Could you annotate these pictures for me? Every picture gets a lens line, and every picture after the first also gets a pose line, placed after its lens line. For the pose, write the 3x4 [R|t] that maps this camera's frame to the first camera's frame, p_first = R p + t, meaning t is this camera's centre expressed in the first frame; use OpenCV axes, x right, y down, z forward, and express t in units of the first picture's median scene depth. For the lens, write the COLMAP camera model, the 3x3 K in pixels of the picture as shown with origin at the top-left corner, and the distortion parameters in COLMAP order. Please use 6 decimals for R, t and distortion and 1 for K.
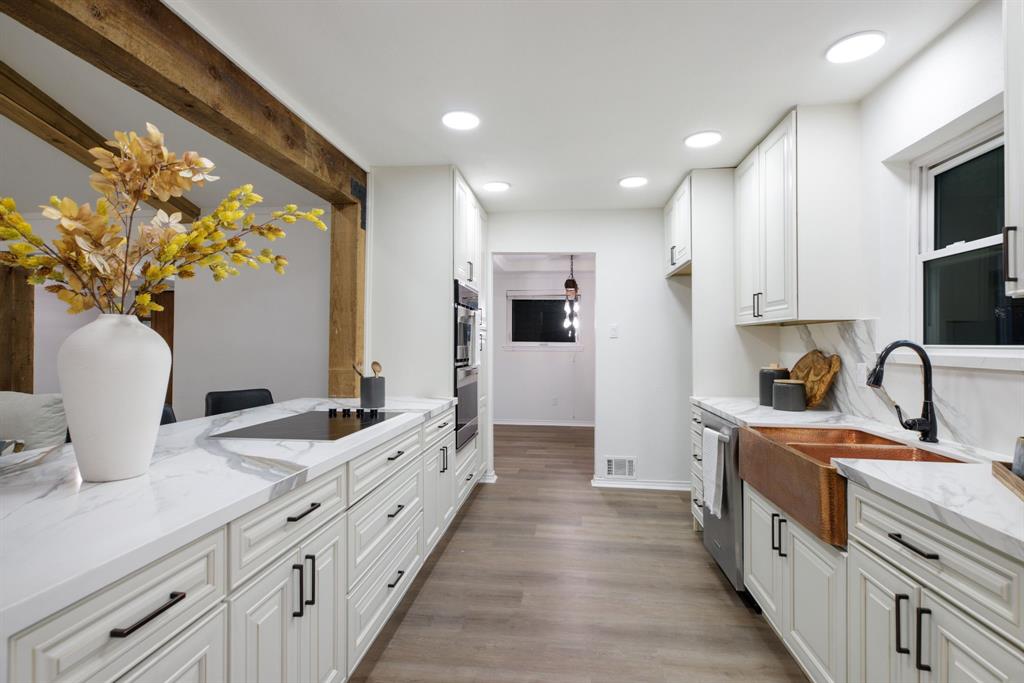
lens RADIAL K [[490.3, 0, 515.9], [0, 490.3, 340.8], [0, 0, 1]] dist [-0.018262, 0.001386]
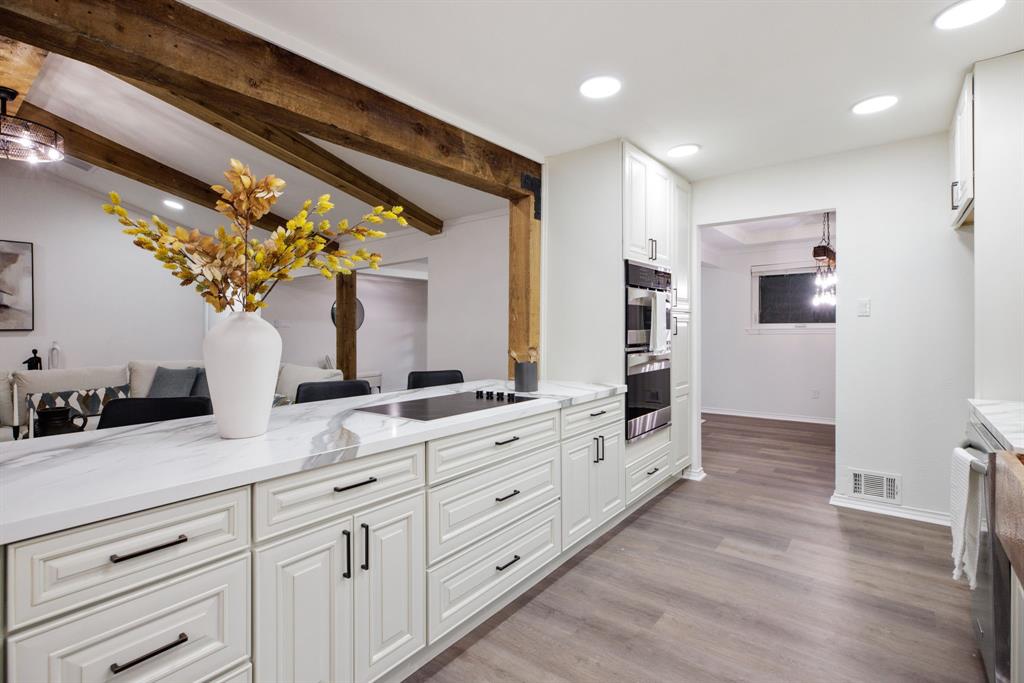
lens RADIAL K [[469.1, 0, 507.0], [0, 469.1, 335.0], [0, 0, 1]] dist [-0.012427, 0.003600]
pose [[0.844889, -0.010347, -0.534842, 0.202808], [0.021023, 0.999683, 0.013871, 0.002804], [0.534529, -0.022963, 0.844838, 0.141968]]
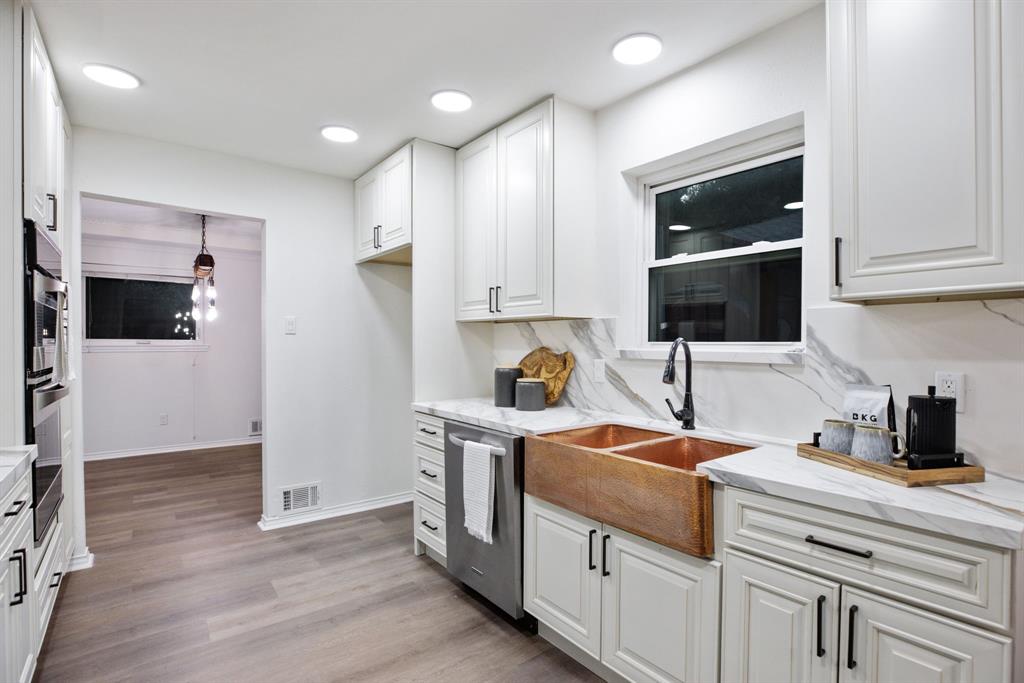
lens RADIAL K [[490.3, 0, 526.0], [0, 490.3, 347.1], [0, 0, 1]] dist [-0.018262, 0.001386]
pose [[0.709346, -0.010303, 0.704785, -0.136004], [-0.002685, 0.999846, 0.017319, 0.000842], [-0.704855, -0.014178, 0.709210, 0.314336]]
